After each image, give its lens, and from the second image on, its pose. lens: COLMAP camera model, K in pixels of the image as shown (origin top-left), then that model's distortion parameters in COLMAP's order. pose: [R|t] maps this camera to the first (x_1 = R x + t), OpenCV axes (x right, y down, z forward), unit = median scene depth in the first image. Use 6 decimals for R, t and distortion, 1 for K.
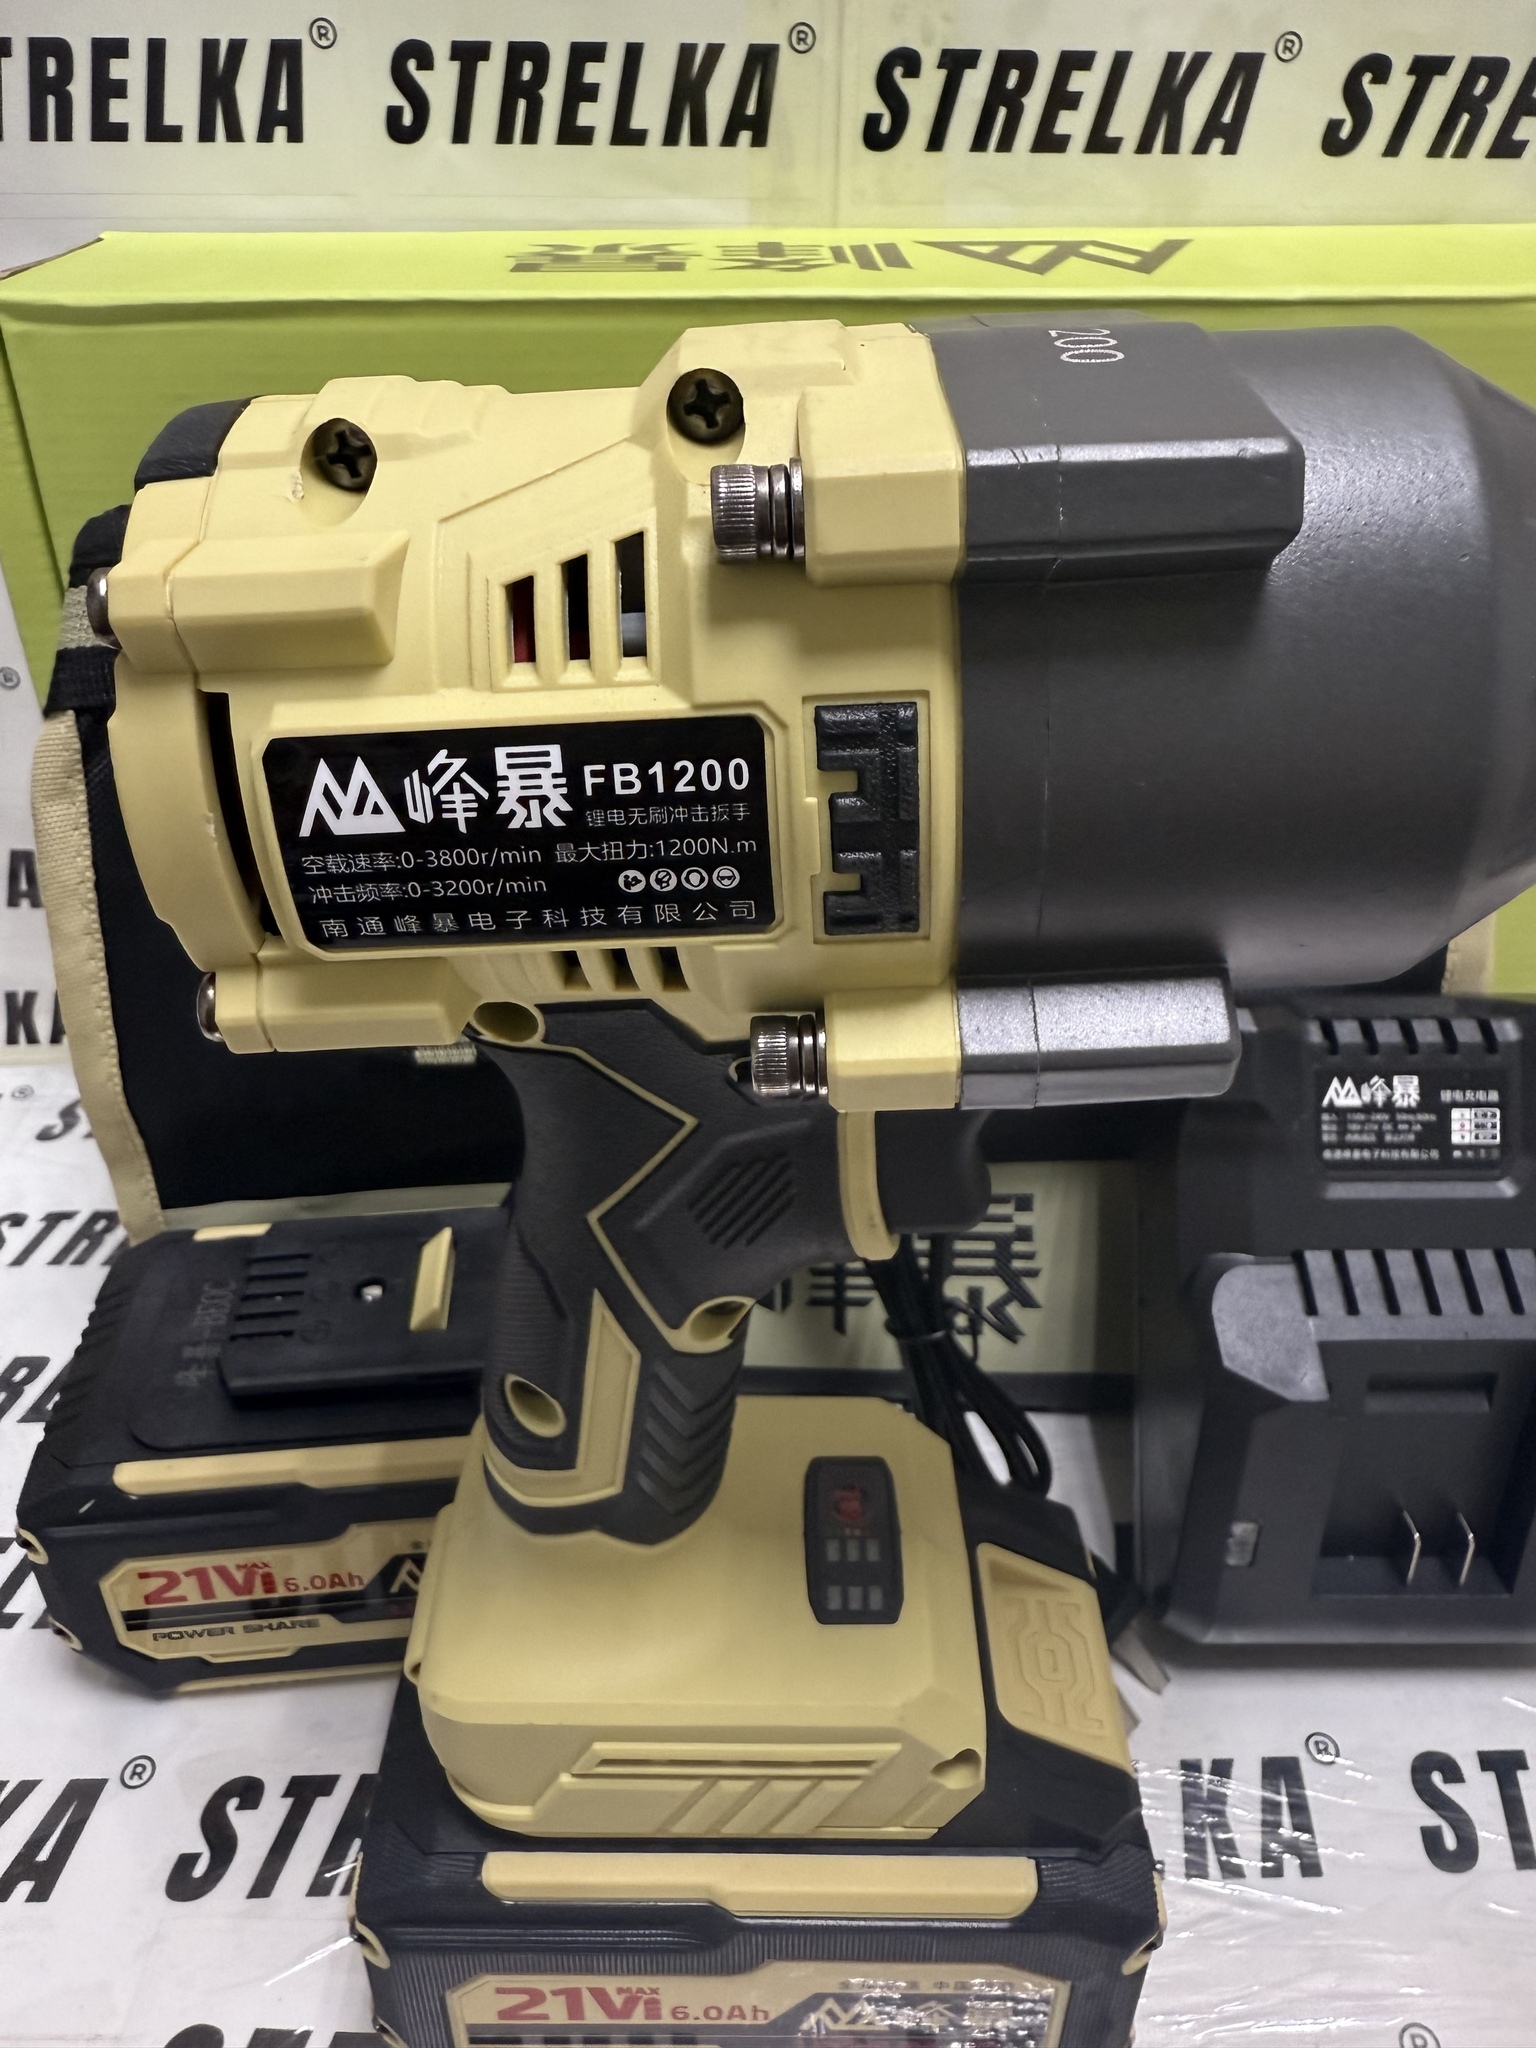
lens RADIAL K [[1433.2, 0, 764.2], [0, 1433.2, 910.1], [0, 0, 1]] dist [-0.006807, 0.002395]
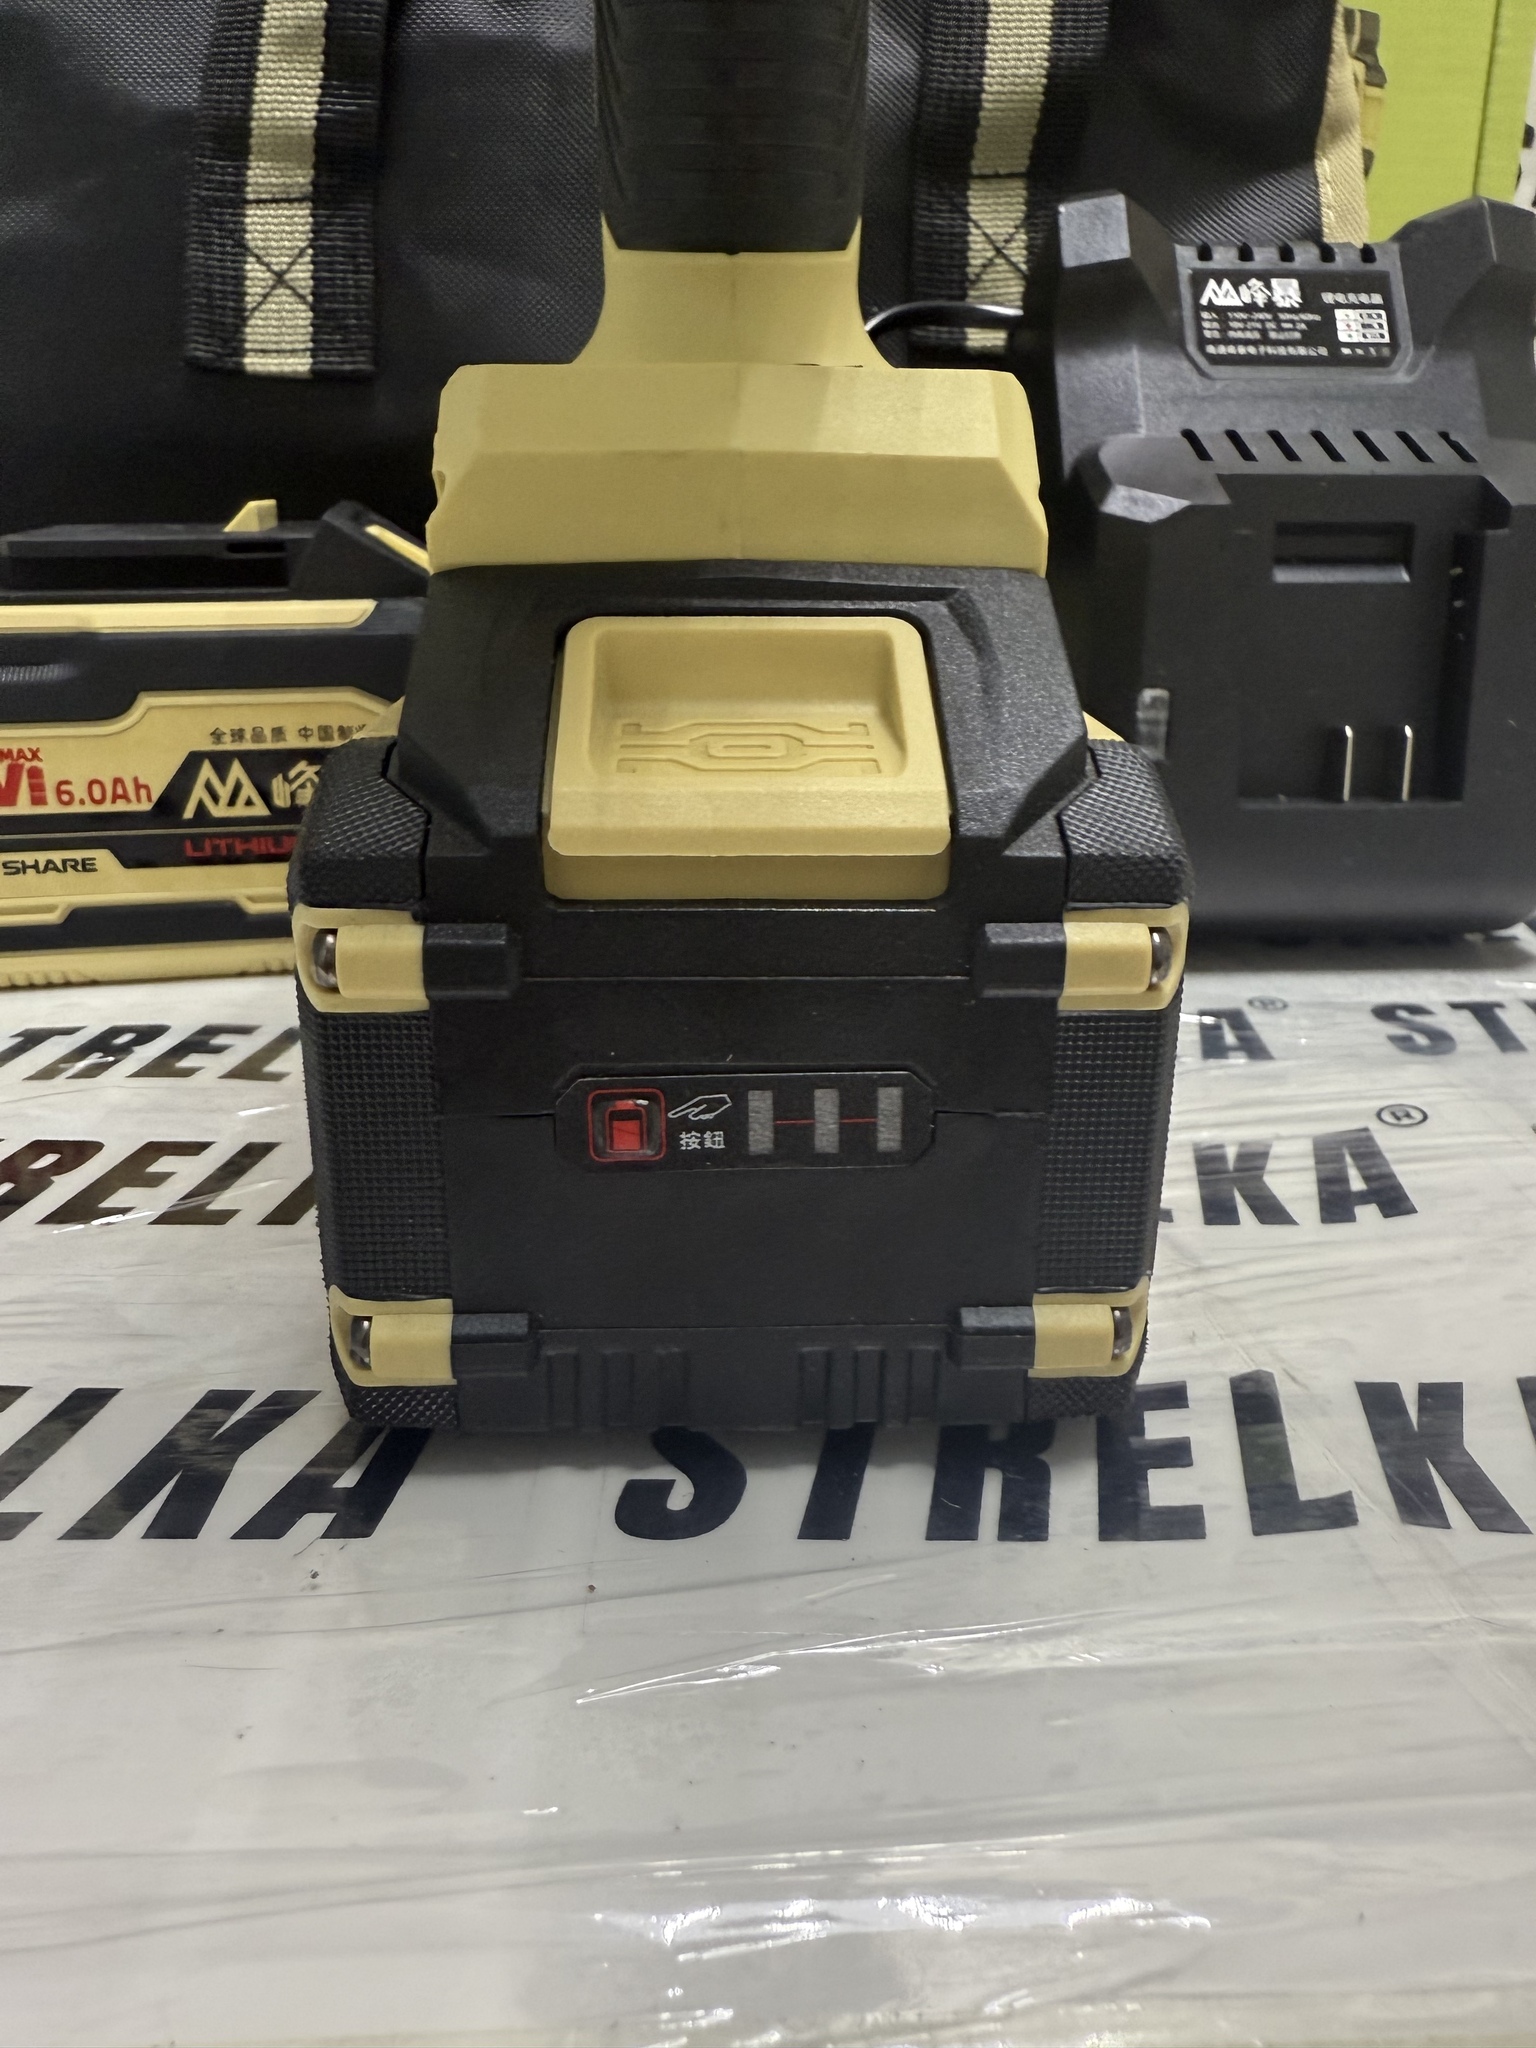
lens RADIAL K [[1460.0, 0, 767.8], [0, 1460.0, 909.7], [0, 0, 1]] dist [-0.010639, 0.000819]
pose [[0.999021, -0.011422, 0.042734, 0.057662], [0.020308, 0.976689, -0.213699, 0.725127], [-0.039297, 0.214357, 0.975965, 0.156489]]
